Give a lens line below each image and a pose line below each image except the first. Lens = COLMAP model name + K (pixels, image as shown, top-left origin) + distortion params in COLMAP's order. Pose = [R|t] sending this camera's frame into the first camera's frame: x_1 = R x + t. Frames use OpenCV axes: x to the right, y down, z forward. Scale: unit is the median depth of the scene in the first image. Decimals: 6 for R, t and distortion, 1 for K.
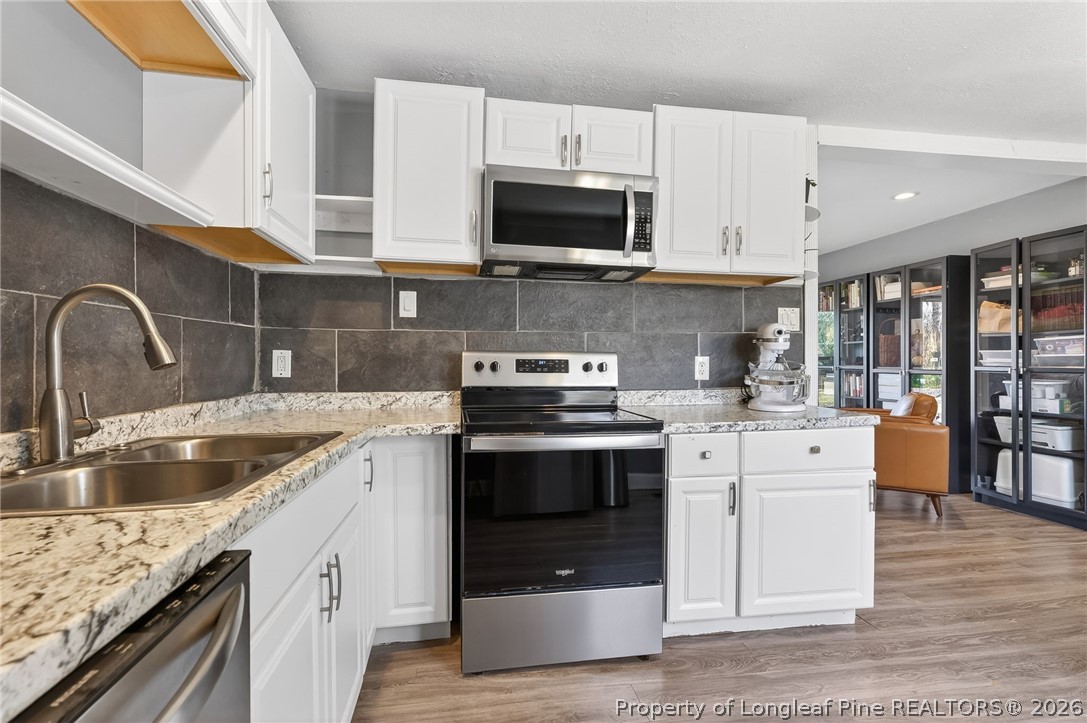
lens RADIAL K [[504.2, 0, 542.9], [0, 504.2, 364.4], [0, 0, 1]] dist [-0.000406, 0.000058]
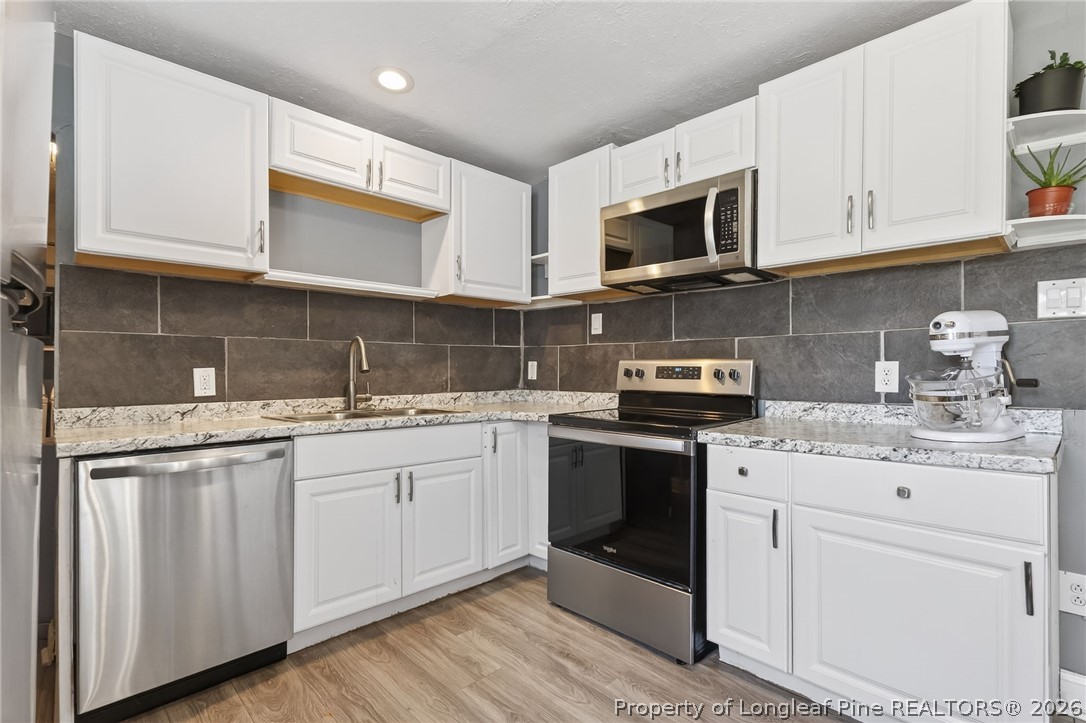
lens RADIAL K [[505.6, 0, 547.2], [0, 505.6, 365.8], [0, 0, 1]] dist [0.000869, 0.000501]
pose [[0.585004, -0.007343, -0.810997, 0.745105], [-0.002299, 0.999940, -0.010713, 0.000628], [0.811027, 0.008132, 0.584952, 0.160457]]
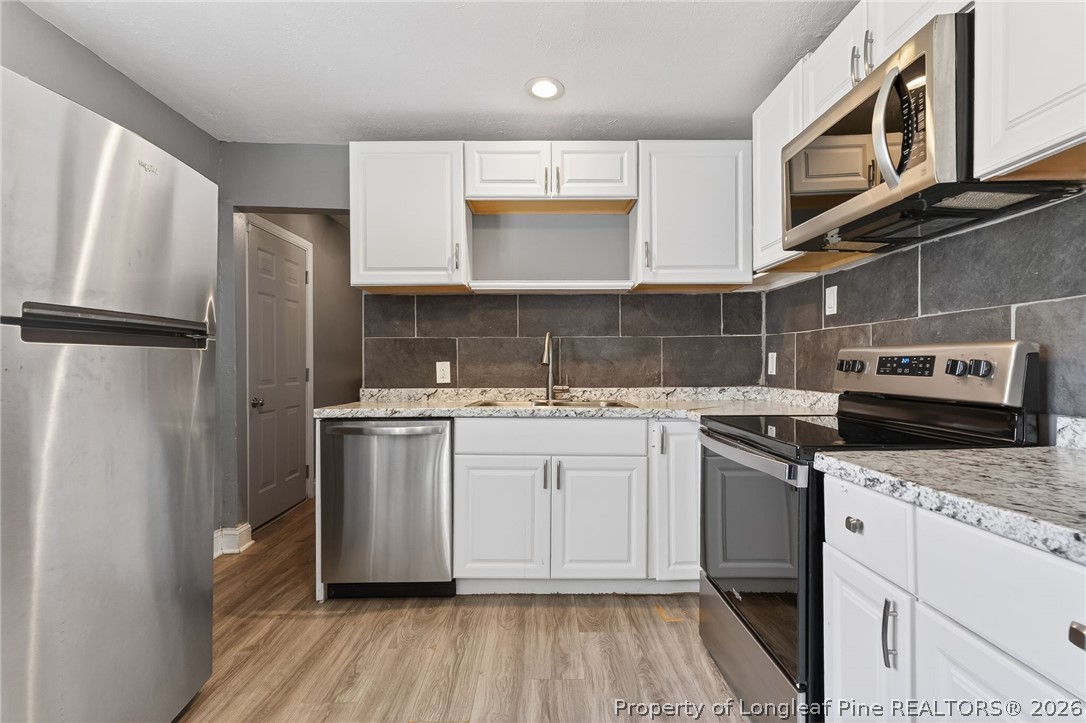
lens RADIAL K [[505.6, 0, 547.2], [0, 505.6, 365.8], [0, 0, 1]] dist [0.000869, 0.000501]
pose [[-0.143073, 0.000445, -0.989712, 0.804722], [-0.002734, 0.999996, 0.000845, 0.004384], [0.989708, 0.002827, -0.143071, 0.648856]]
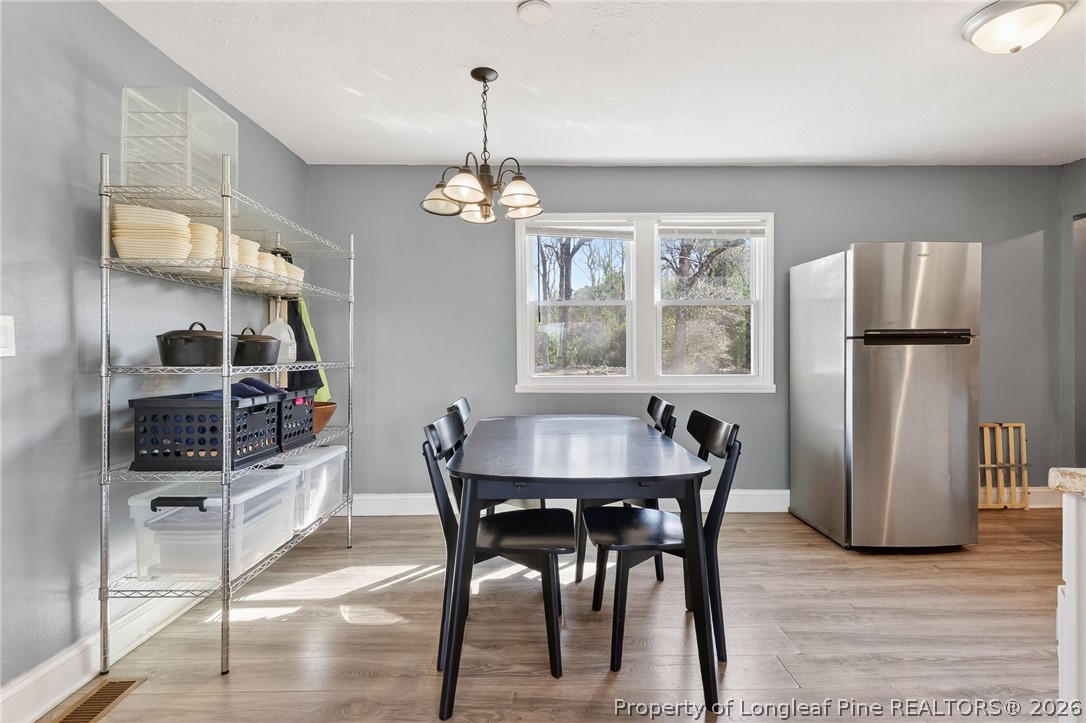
lens RADIAL K [[510.8, 0, 543.0], [0, 510.8, 361.5], [0, 0, 1]] dist [0.000726, 0.000200]
pose [[-0.989256, 0.002212, 0.146174, 0.992881], [0.005813, 0.999690, 0.024211, -0.011649], [-0.146075, 0.024800, -0.988963, 1.426579]]
